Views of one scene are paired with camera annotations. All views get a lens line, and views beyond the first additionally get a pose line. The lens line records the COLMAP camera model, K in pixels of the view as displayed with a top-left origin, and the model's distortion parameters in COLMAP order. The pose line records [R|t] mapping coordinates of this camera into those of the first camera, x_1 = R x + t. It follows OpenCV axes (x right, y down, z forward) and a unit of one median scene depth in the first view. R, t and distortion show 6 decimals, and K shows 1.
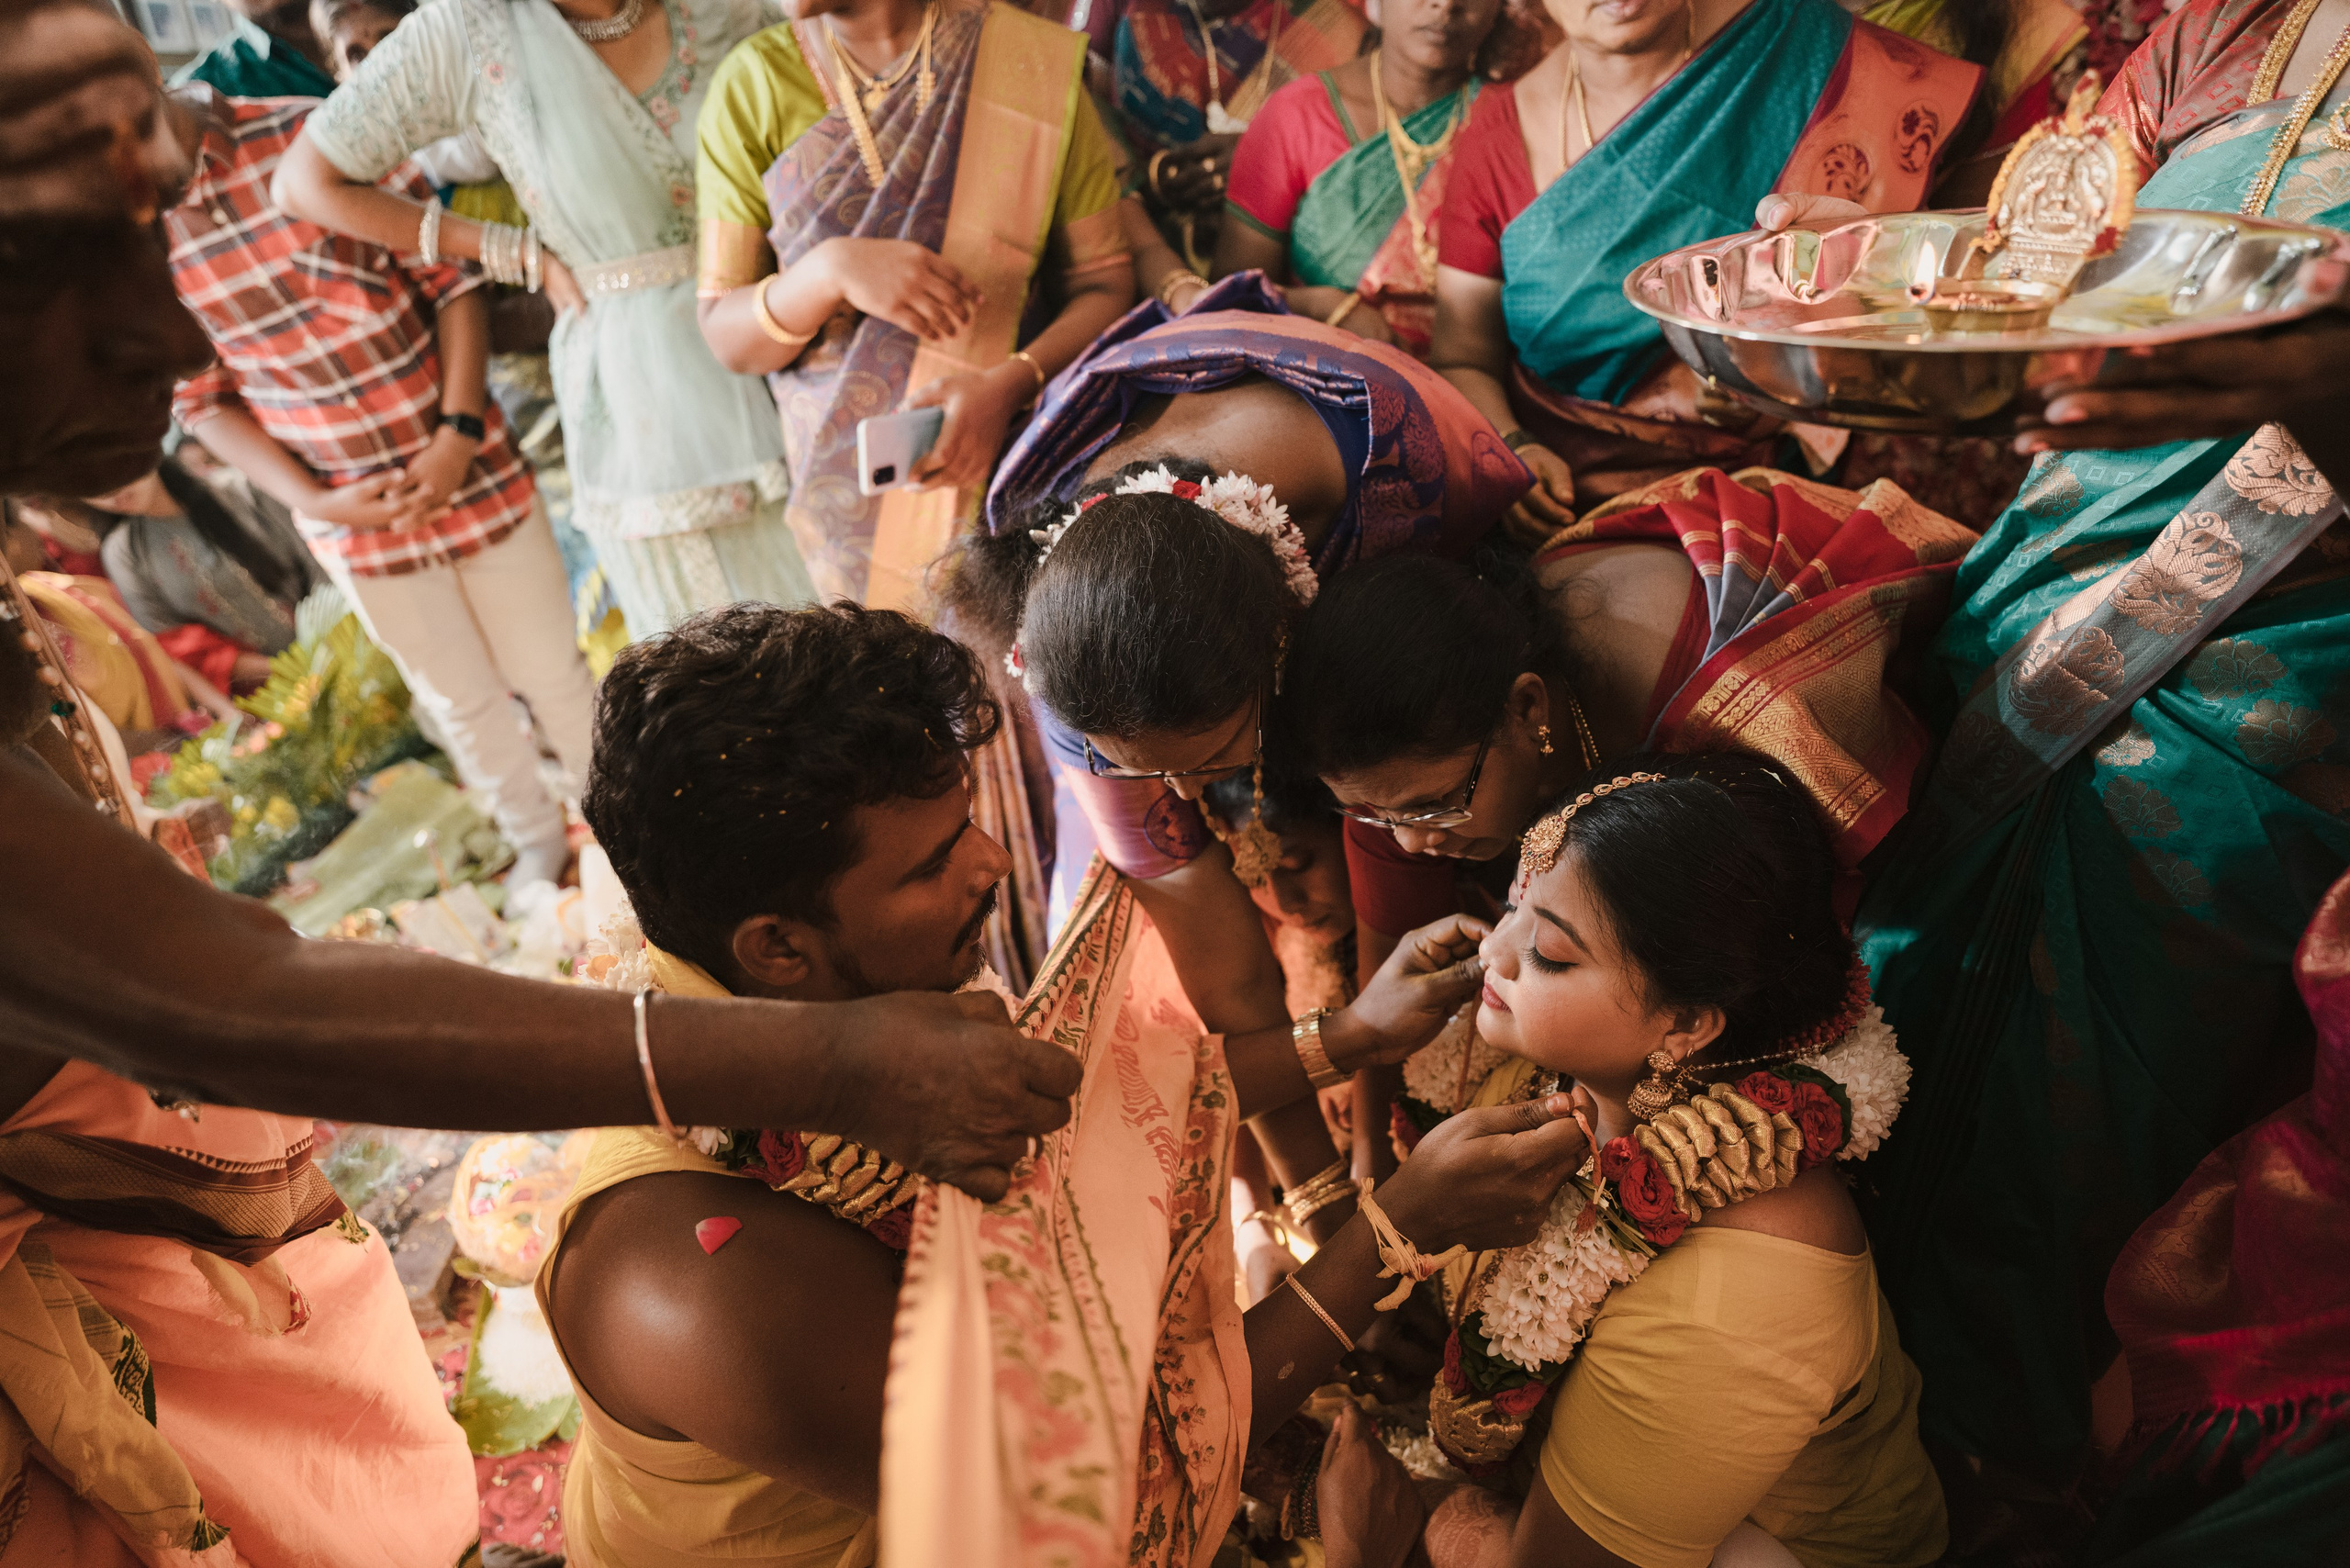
lens RADIAL K [[1267.9, 0, 1195.9], [0, 1267.9, 796.9], [0, 0, 1]] dist [0.007223, 0.011678]
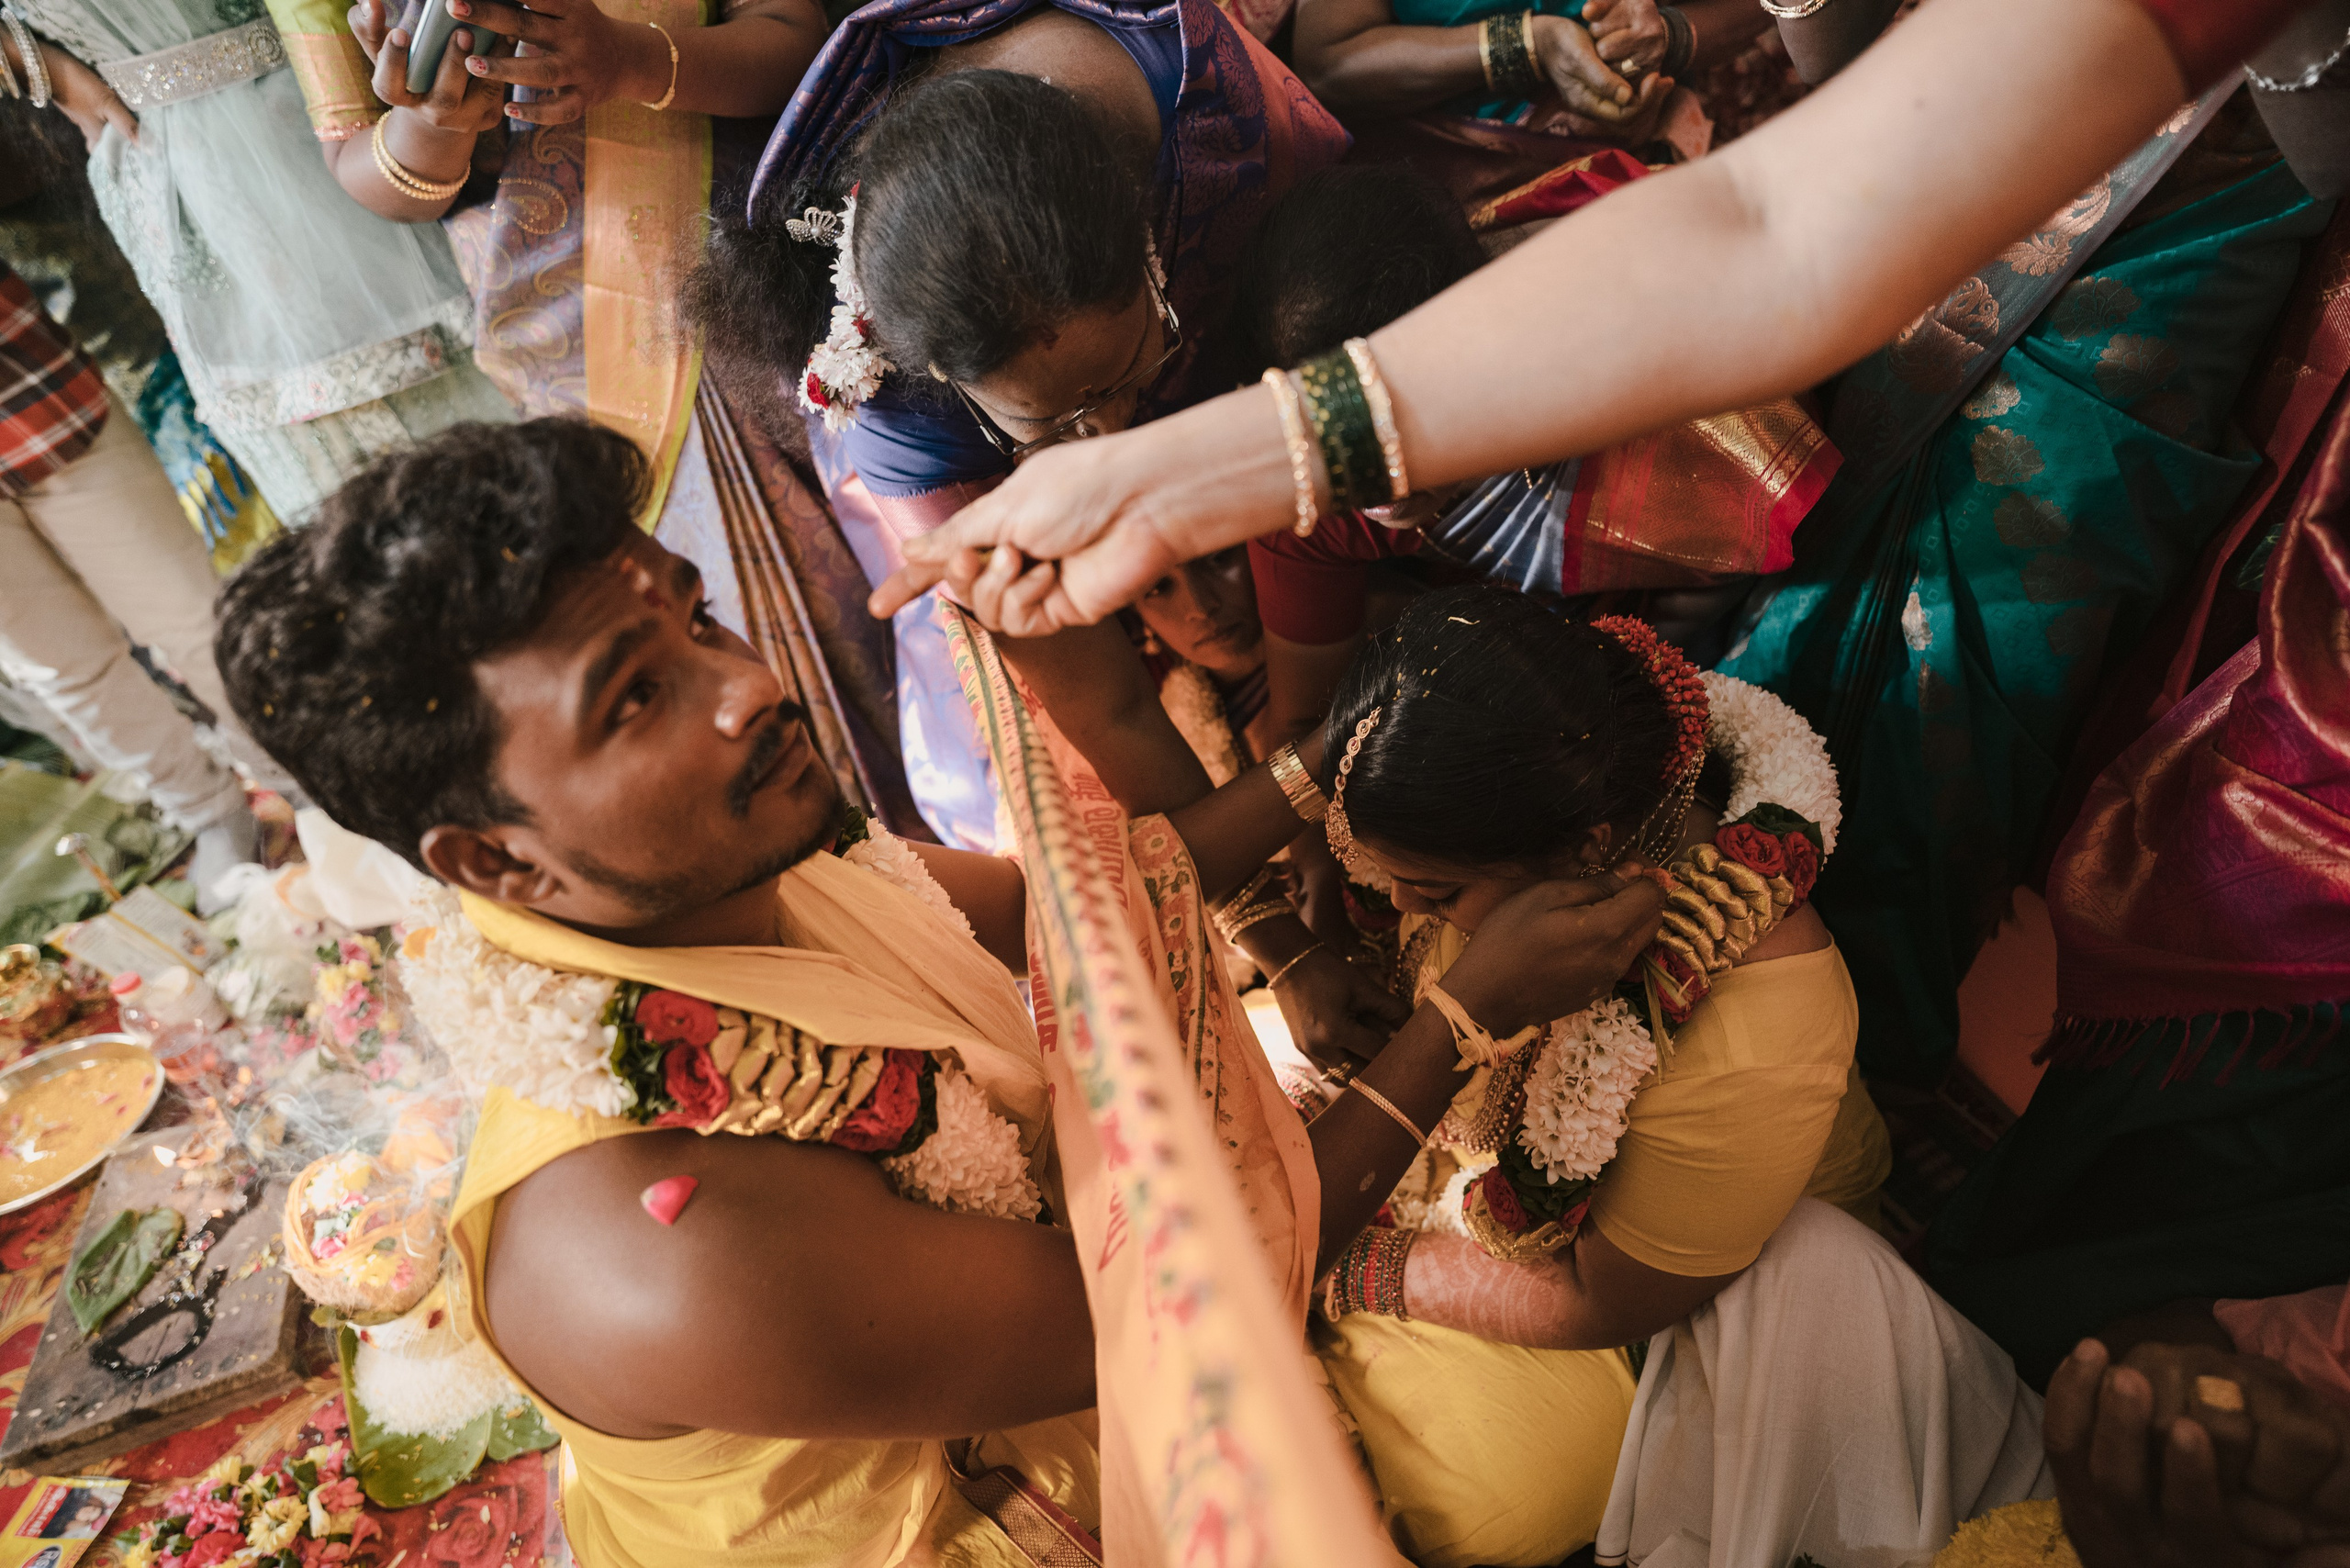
lens RADIAL K [[1267.9, 0, 1180.7], [0, 1267.9, 775.1], [0, 0, 1]] dist [0.007223, 0.011678]
pose [[0.959179, -0.205121, 0.194679, -0.095730], [0.177530, 0.972603, 0.150086, -0.009086], [-0.220132, -0.109398, 0.969316, 0.070301]]
